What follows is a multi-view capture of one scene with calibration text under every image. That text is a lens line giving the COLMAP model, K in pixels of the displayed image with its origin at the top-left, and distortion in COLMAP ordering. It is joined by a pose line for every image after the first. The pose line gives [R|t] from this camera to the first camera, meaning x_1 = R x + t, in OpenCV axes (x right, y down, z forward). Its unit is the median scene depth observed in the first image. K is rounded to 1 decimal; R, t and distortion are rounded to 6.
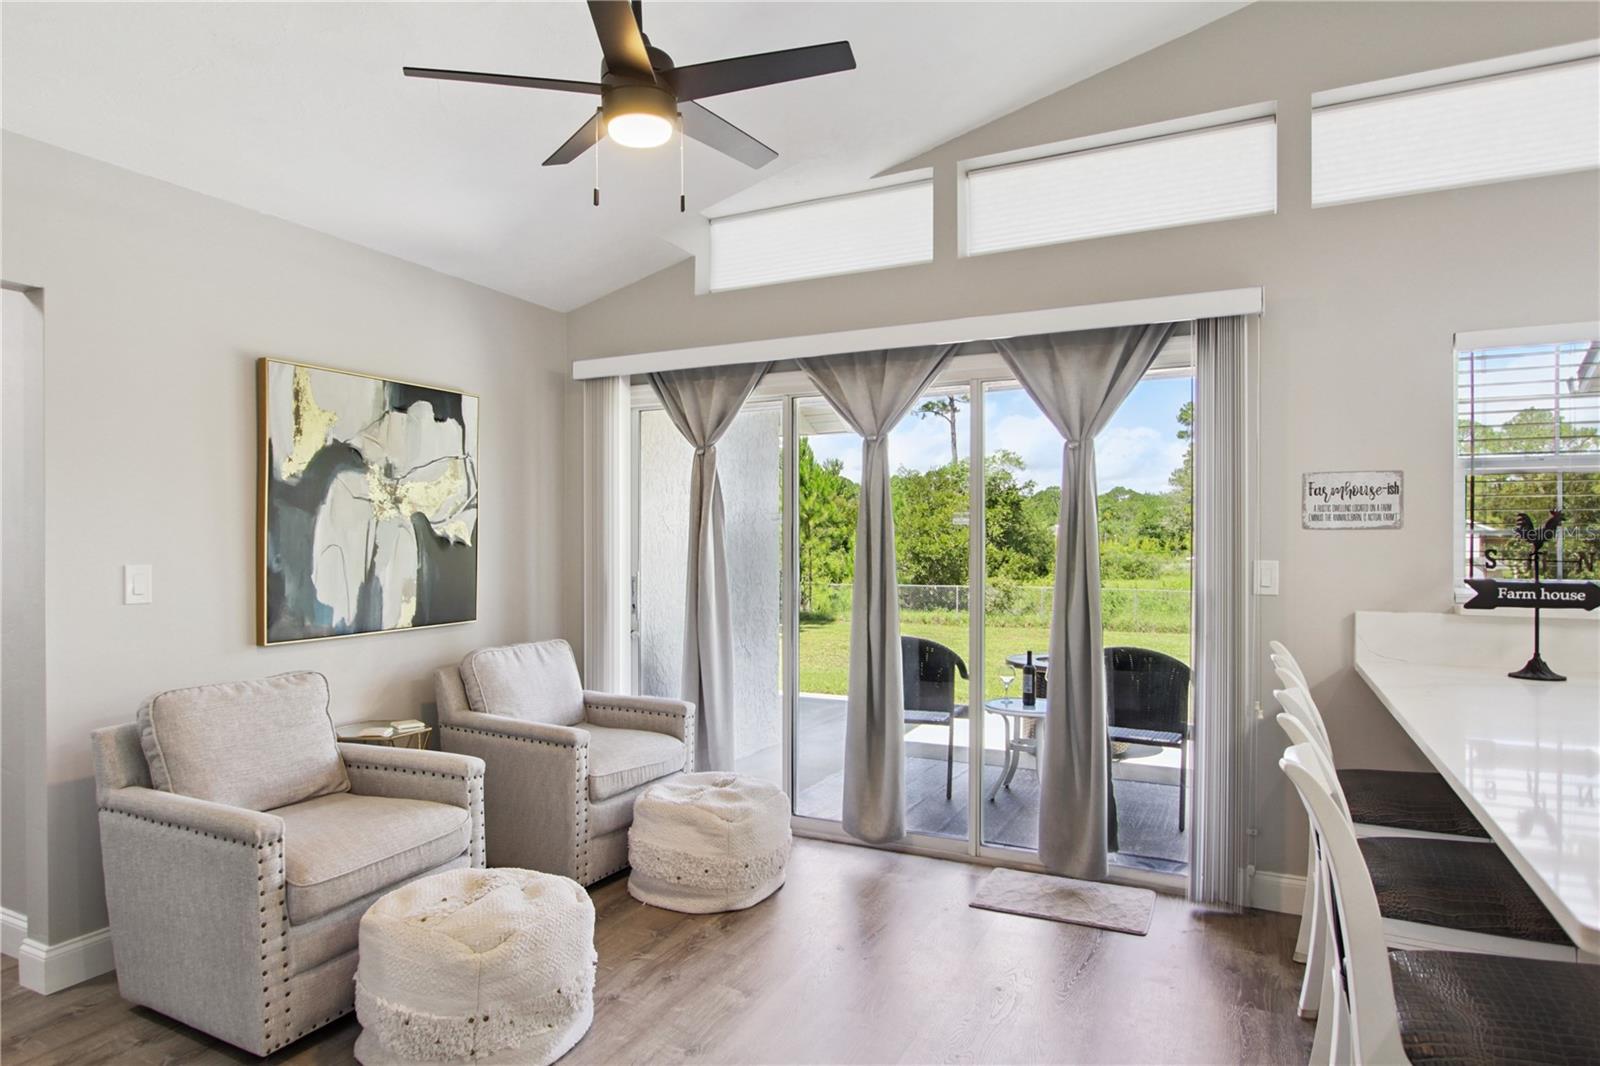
lens RADIAL K [[962.6, 0, 795.8], [0, 962.6, 536.1], [0, 0, 1]] dist [-0.002019, 0.000293]
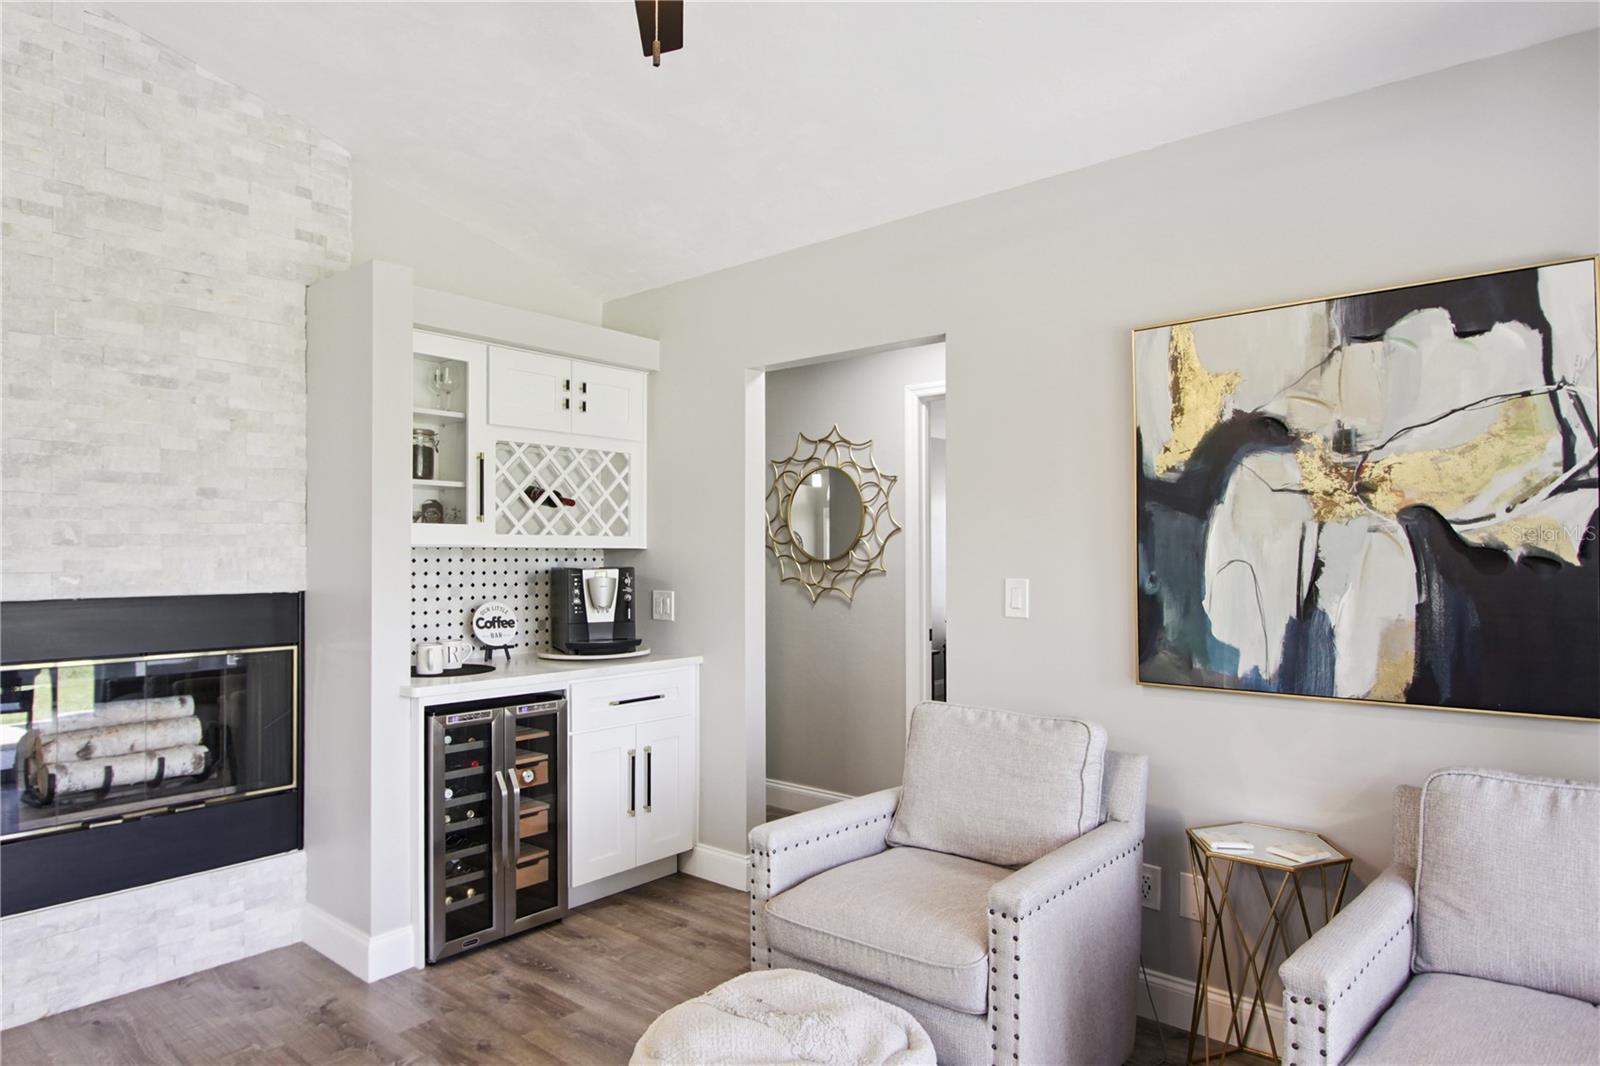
lens RADIAL K [[962.6, 0, 770.3], [0, 962.6, 551.9], [0, 0, 1]] dist [-0.002019, 0.000293]
pose [[-0.250233, -0.009025, -0.968143, 0.277778], [-0.000519, 0.999958, -0.009188, 0.009275], [0.968185, -0.001796, -0.250228, 0.817995]]
